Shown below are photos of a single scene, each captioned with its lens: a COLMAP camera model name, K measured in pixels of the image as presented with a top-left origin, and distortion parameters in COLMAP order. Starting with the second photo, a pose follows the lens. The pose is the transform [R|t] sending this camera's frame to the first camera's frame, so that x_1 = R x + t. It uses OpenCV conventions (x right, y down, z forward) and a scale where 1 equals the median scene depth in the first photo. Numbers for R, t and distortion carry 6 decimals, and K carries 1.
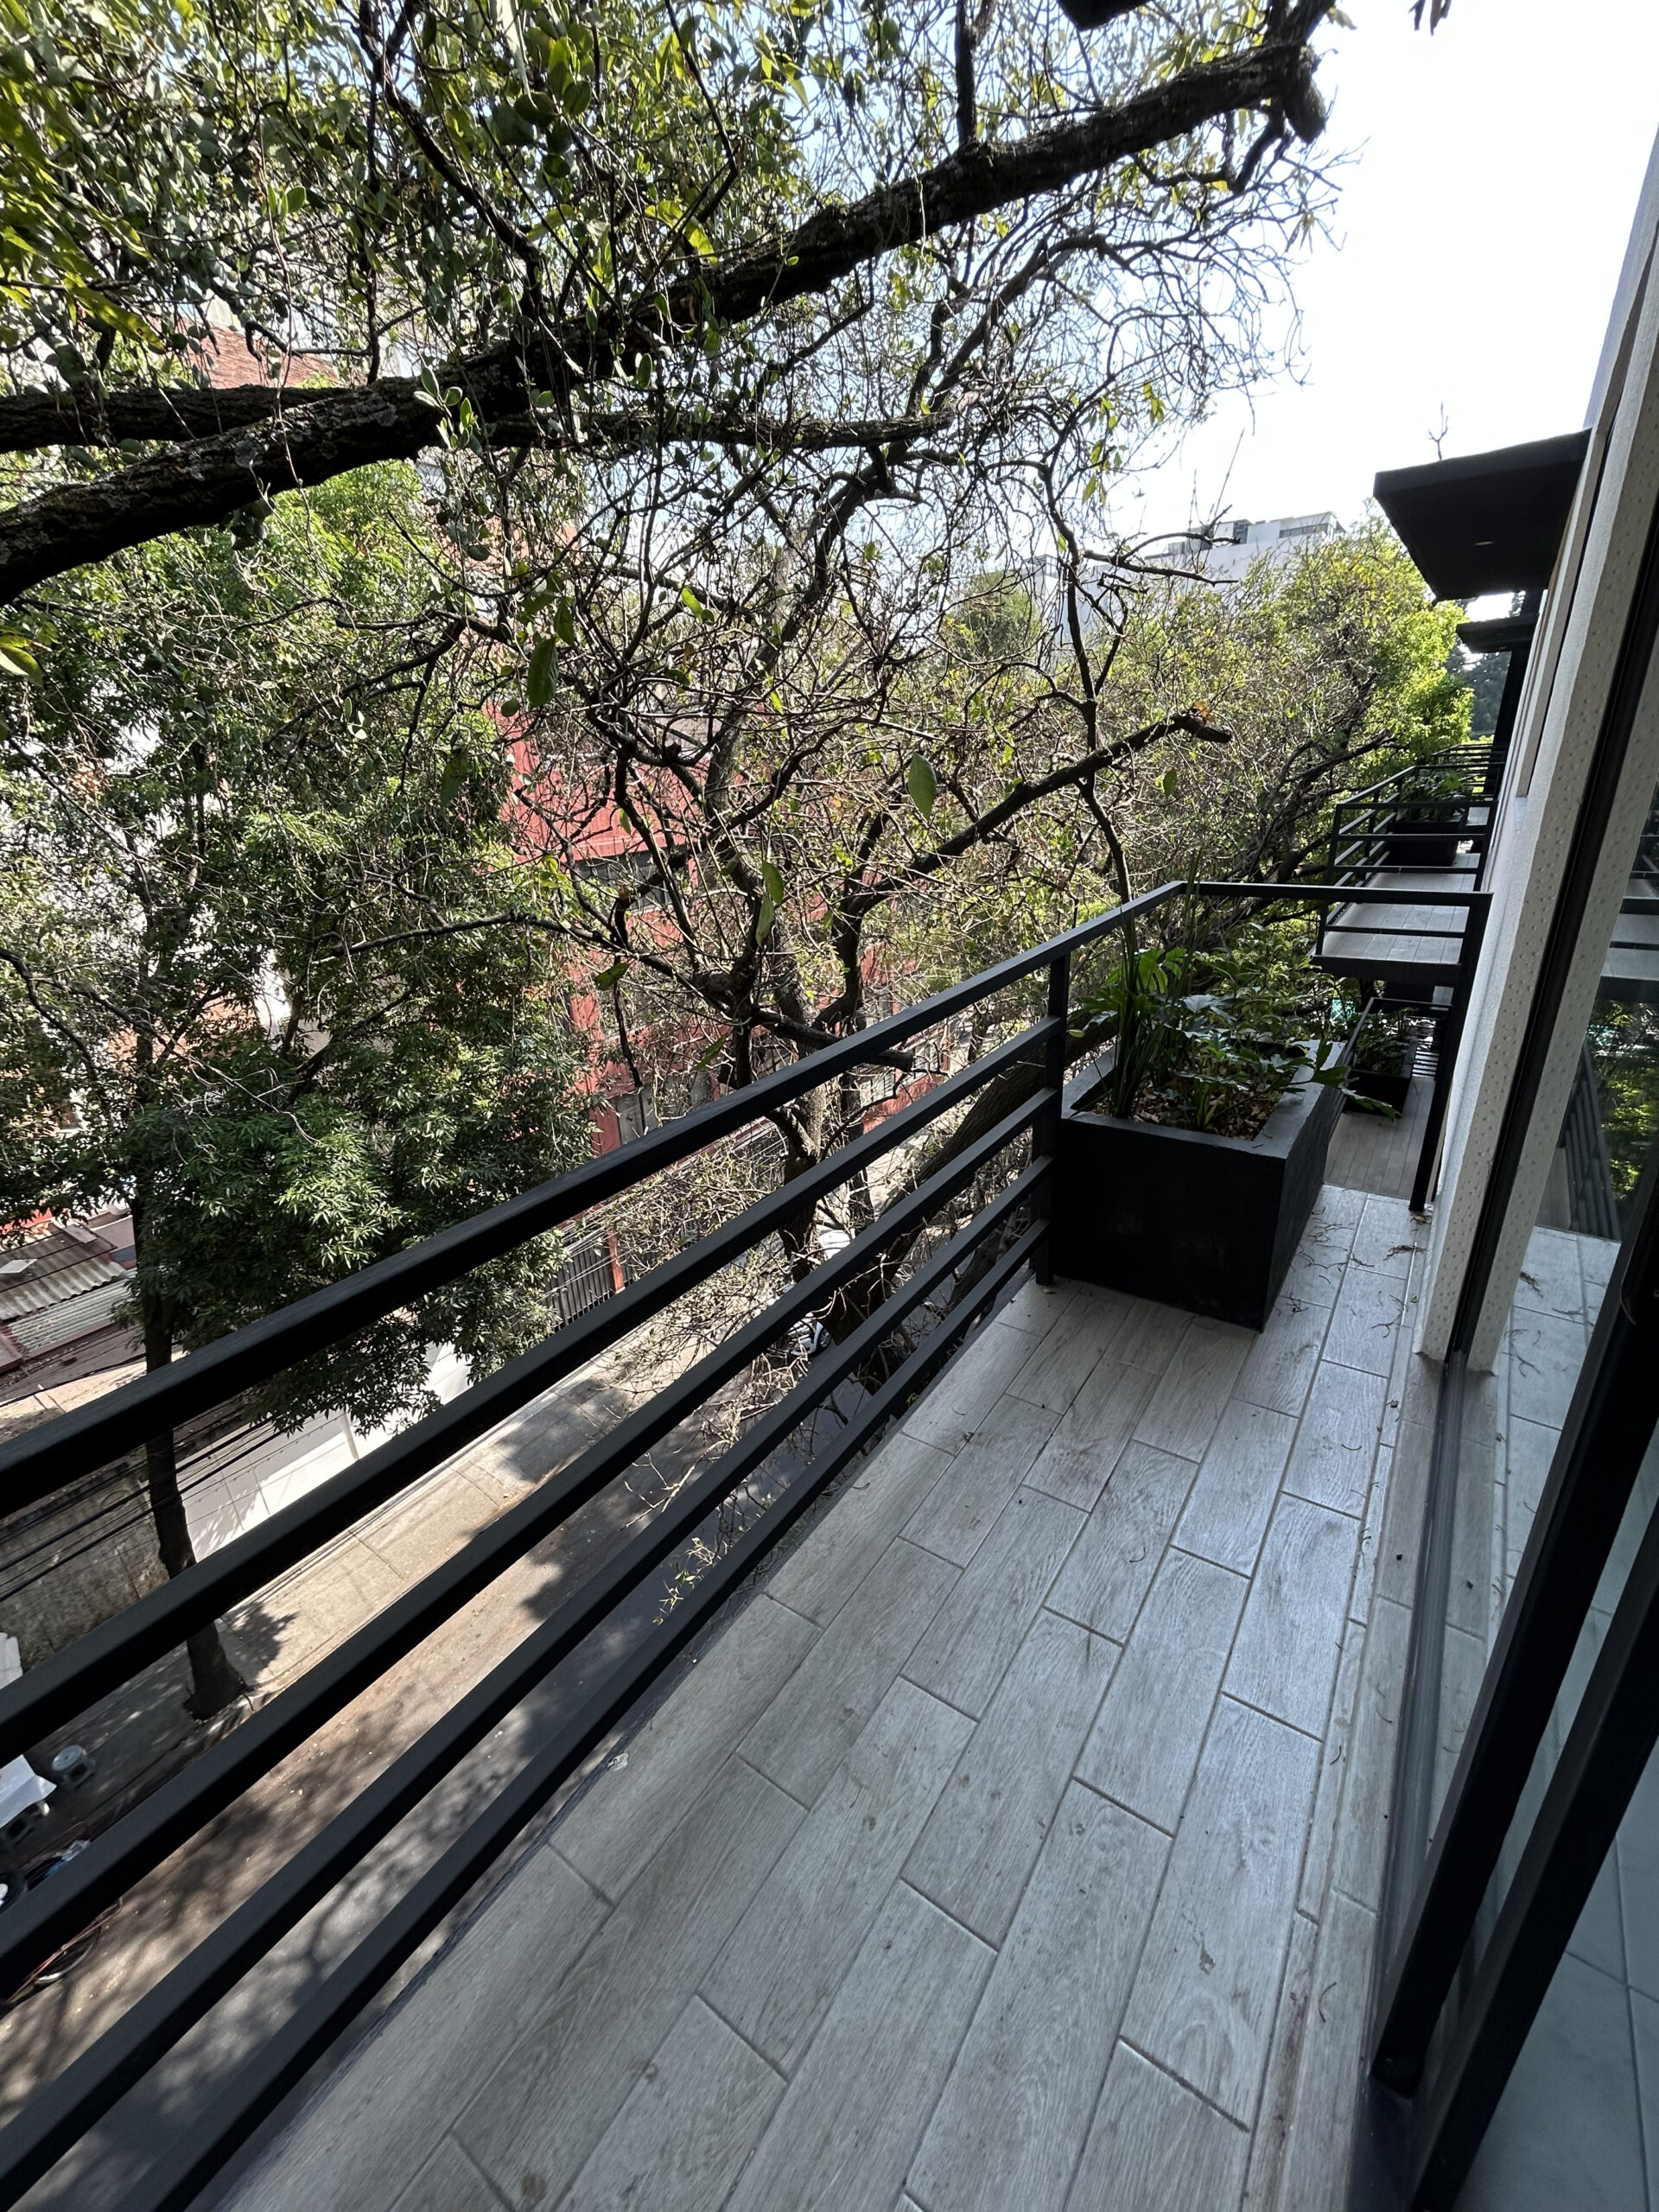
lens RADIAL K [[893.4, 0, 839.0], [0, 893.4, 1106.0], [0, 0, 1]] dist [0.003494, -0.000247]
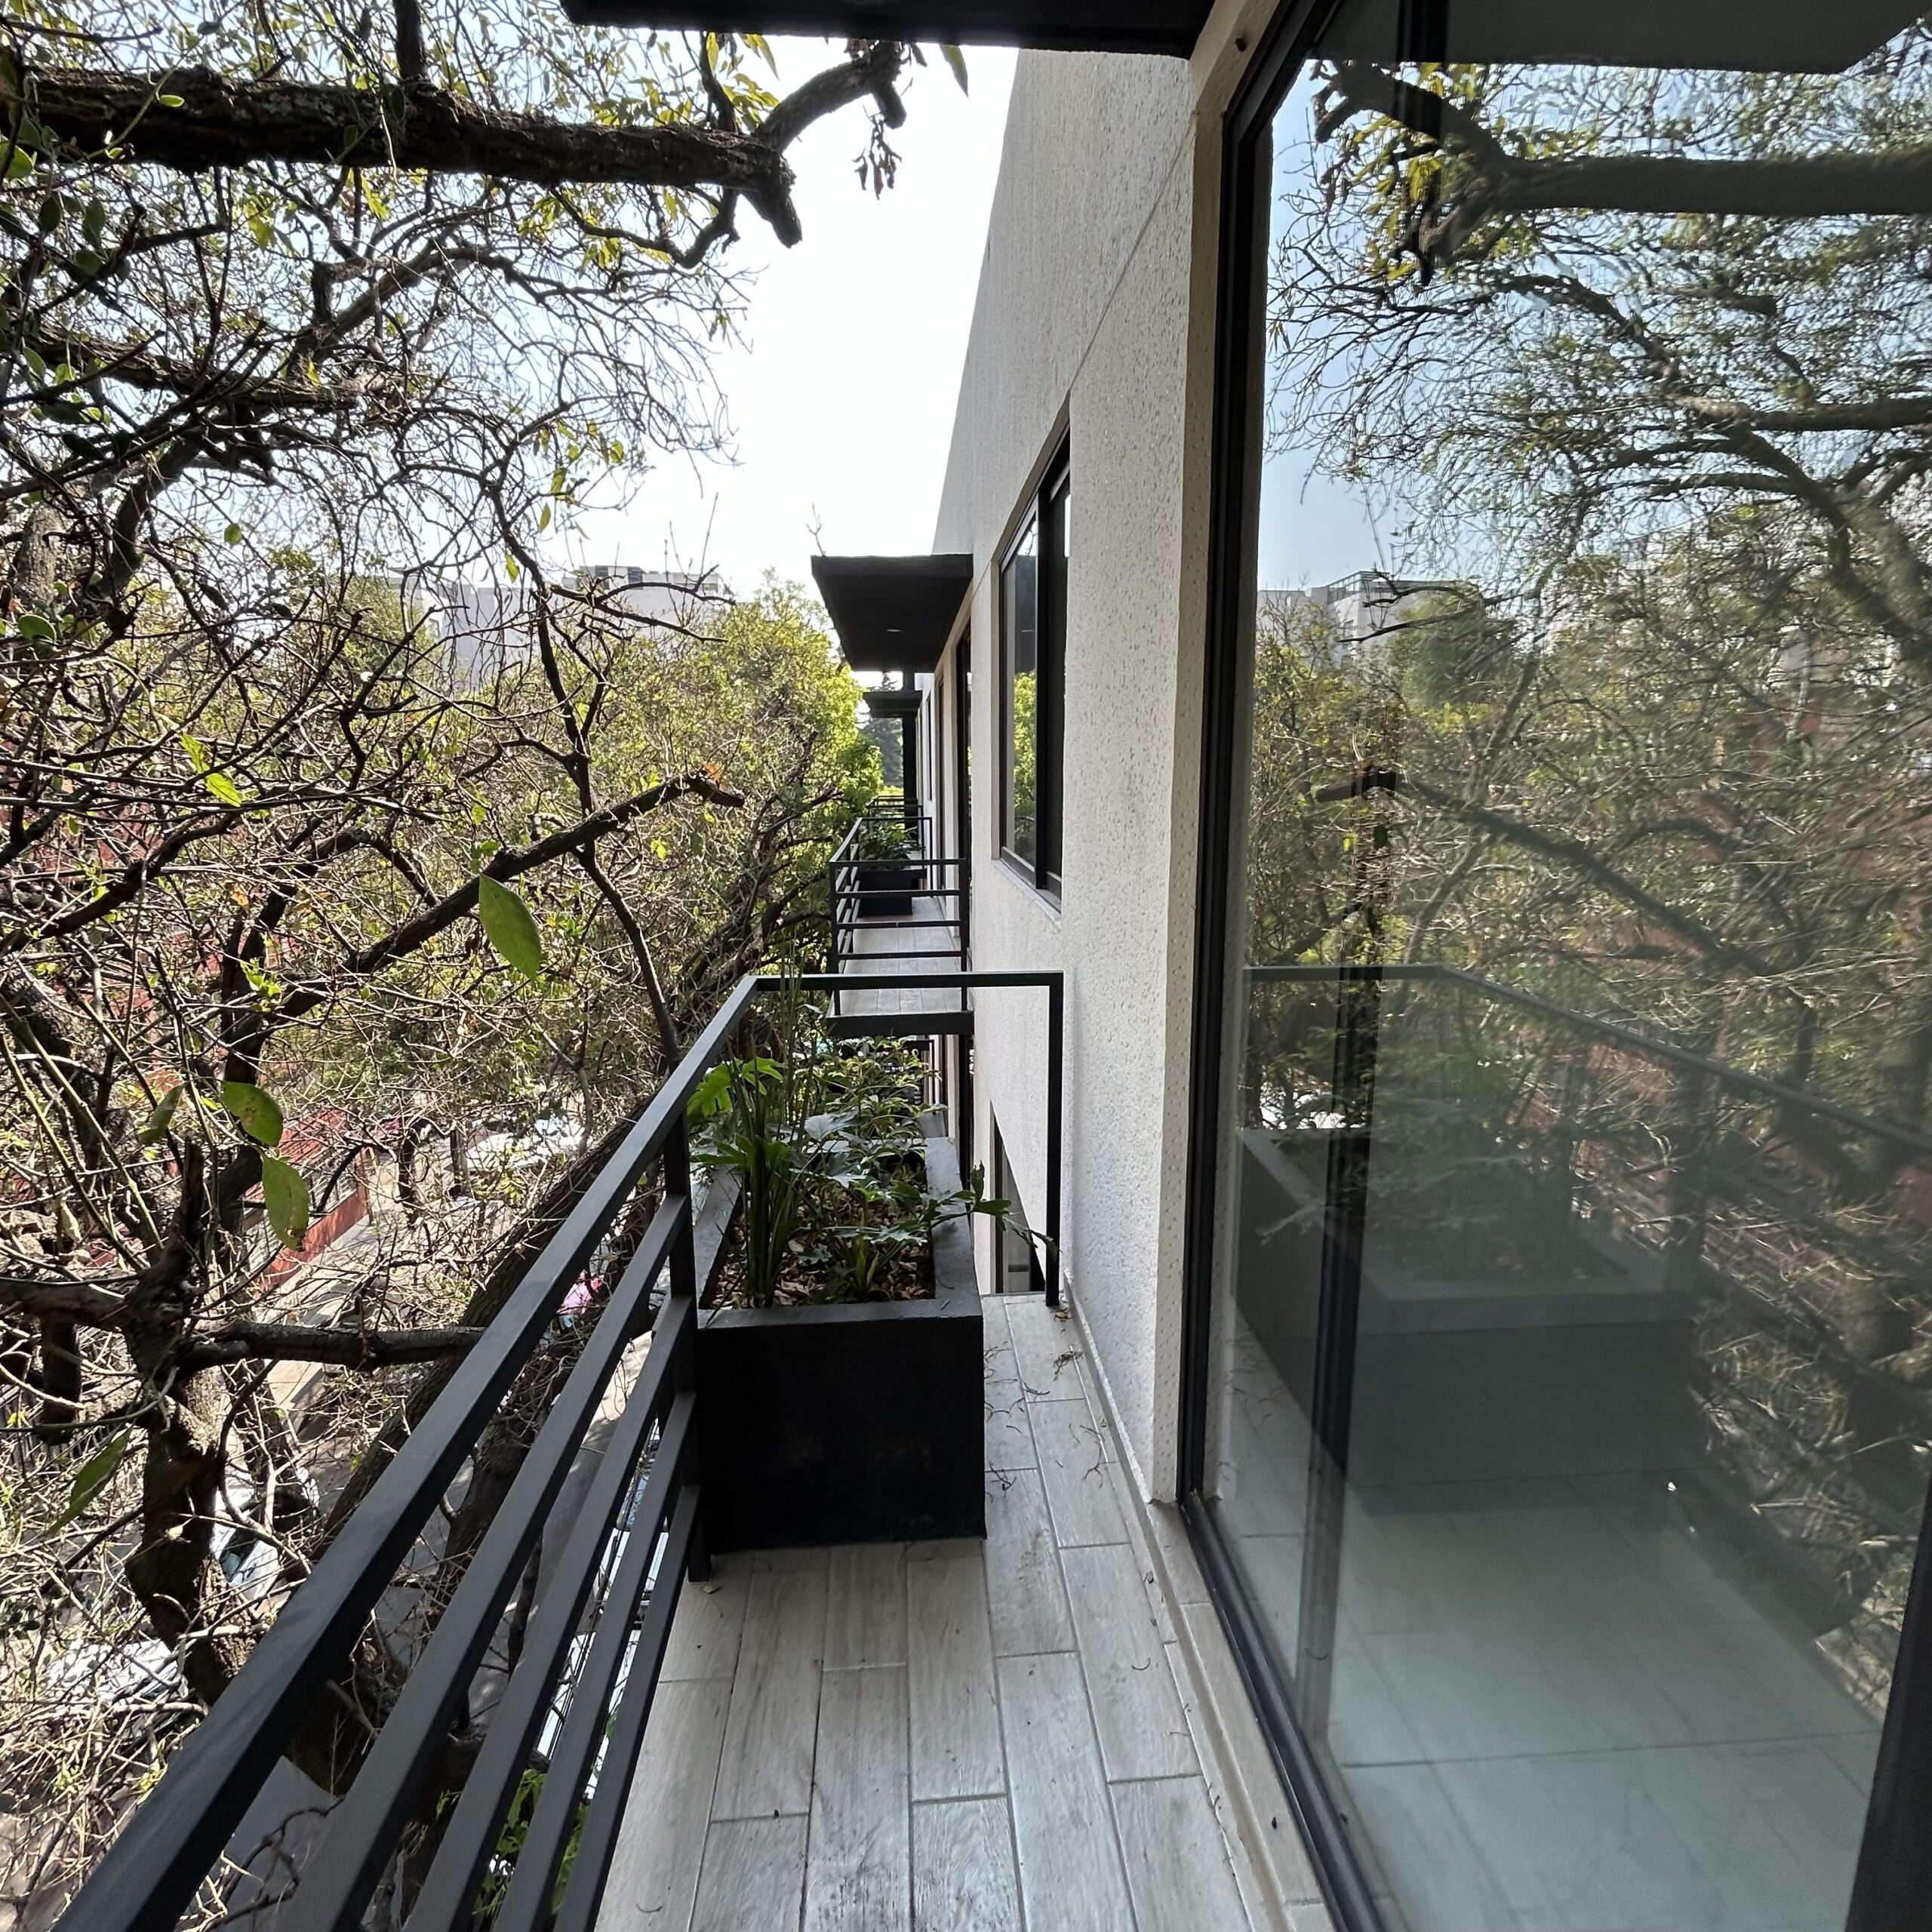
lens RADIAL K [[1036.4, 0, 969.1], [0, 1036.4, 966.0], [0, 0, 1]] dist [-0.011280, 0.008011]
pose [[0.777998, -0.072401, 0.624082, -0.042336], [0.198146, 0.970918, -0.134376, -0.066360], [-0.596203, 0.228204, 0.769718, 0.104519]]
